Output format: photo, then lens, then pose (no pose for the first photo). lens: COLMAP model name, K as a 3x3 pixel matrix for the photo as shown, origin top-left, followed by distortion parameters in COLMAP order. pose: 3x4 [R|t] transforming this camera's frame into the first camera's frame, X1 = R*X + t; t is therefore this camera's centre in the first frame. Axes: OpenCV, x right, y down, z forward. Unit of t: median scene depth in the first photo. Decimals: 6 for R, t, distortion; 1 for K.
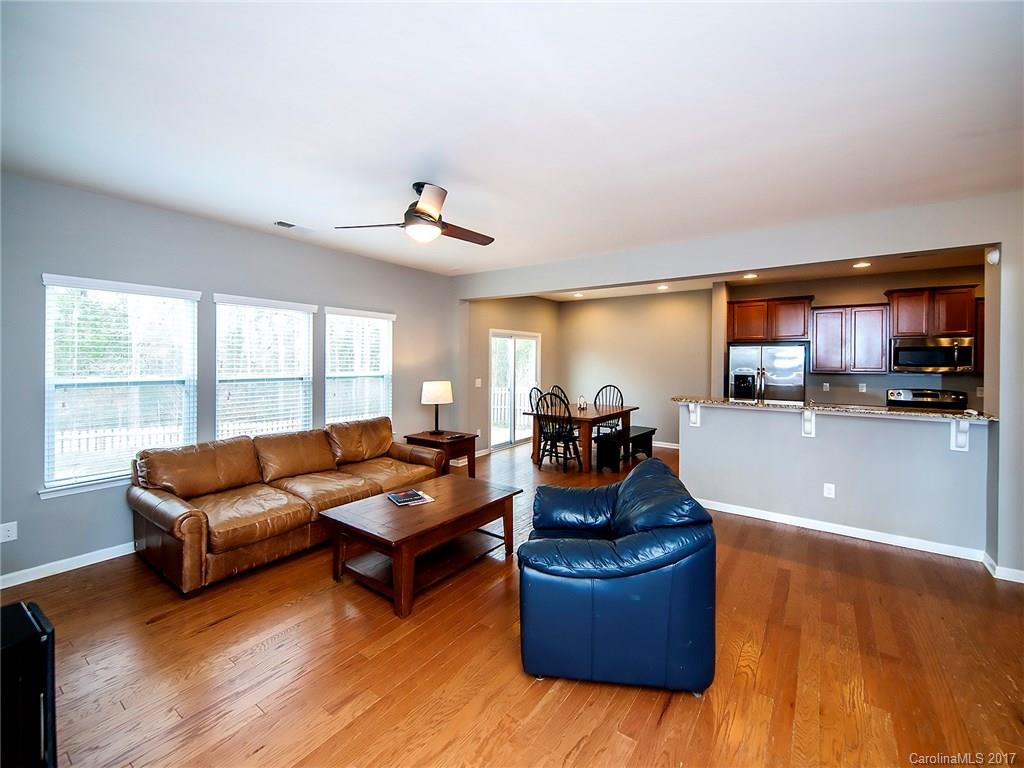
lens RADIAL K [[425.6, 0, 512.1], [0, 425.6, 369.9], [0, 0, 1]] dist [-0.000818, -0.000447]
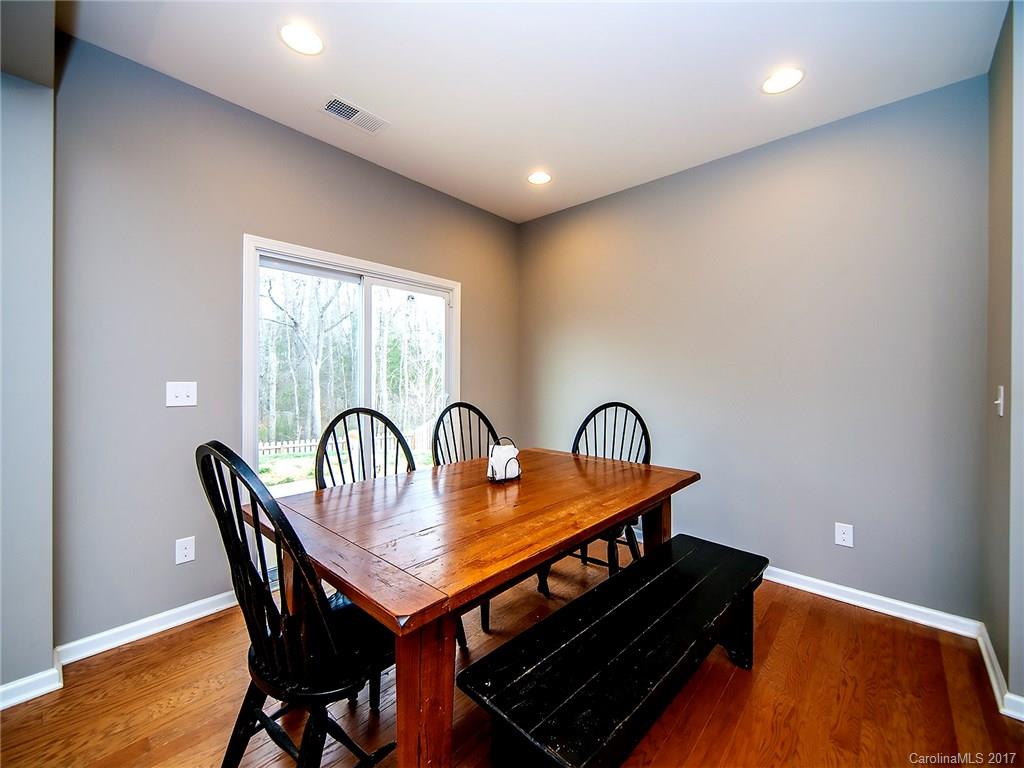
lens RADIAL K [[414.9, 0, 512.0], [0, 414.9, 384.0], [0, 0, 1]] dist [-0.000654, -0.000286]
pose [[0.994288, 0.002260, -0.106710, 0.177963], [-0.003208, 0.999957, -0.008712, 0.022339], [0.106686, 0.009004, 0.994252, 0.626631]]
